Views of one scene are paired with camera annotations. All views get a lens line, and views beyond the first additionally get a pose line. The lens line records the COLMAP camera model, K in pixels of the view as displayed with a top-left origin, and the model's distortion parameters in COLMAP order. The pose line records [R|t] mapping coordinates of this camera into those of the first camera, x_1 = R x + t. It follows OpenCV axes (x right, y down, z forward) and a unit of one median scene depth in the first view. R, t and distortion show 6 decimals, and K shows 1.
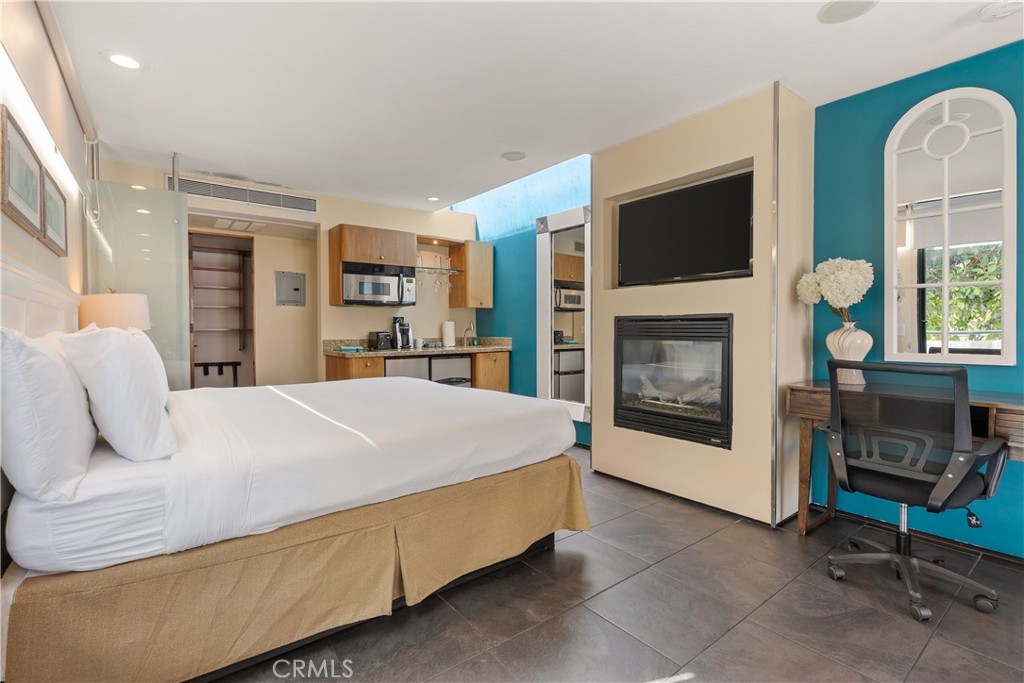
lens RADIAL K [[460.6, 0, 512.0], [0, 460.6, 341.5], [0, 0, 1]] dist [-0.028577, 0.000180]
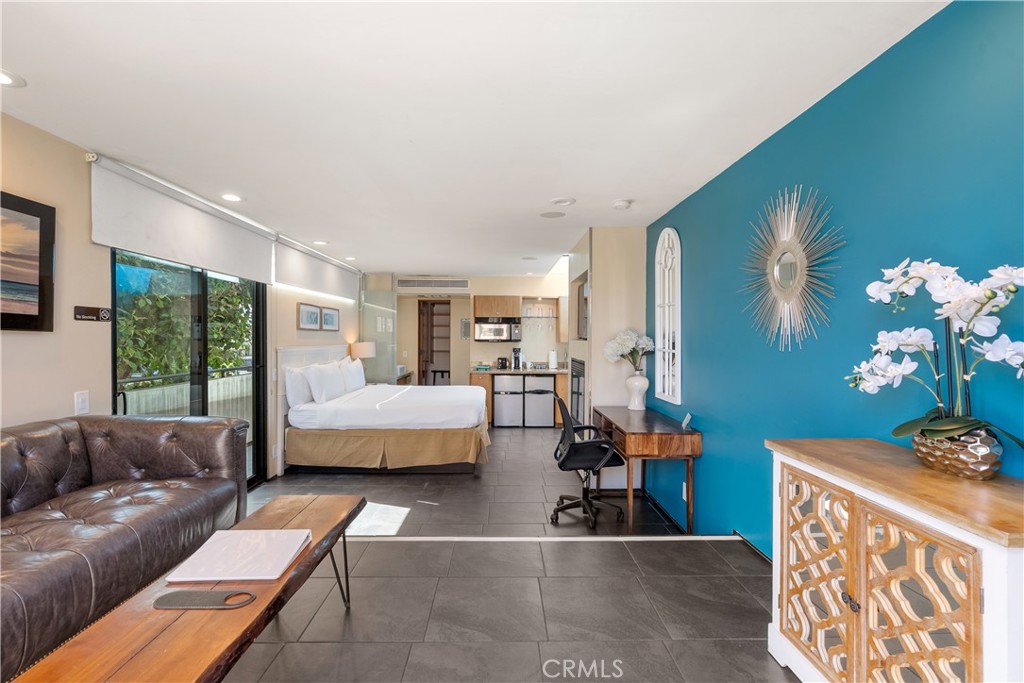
lens RADIAL K [[460.6, 0, 512.0], [0, 460.6, 341.5], [0, 0, 1]] dist [-0.028577, 0.000180]
pose [[0.805098, 0.016184, -0.592921, 0.730824], [-0.026638, 0.999606, -0.008886, -0.067088], [0.592544, 0.022948, 0.805211, -0.291072]]
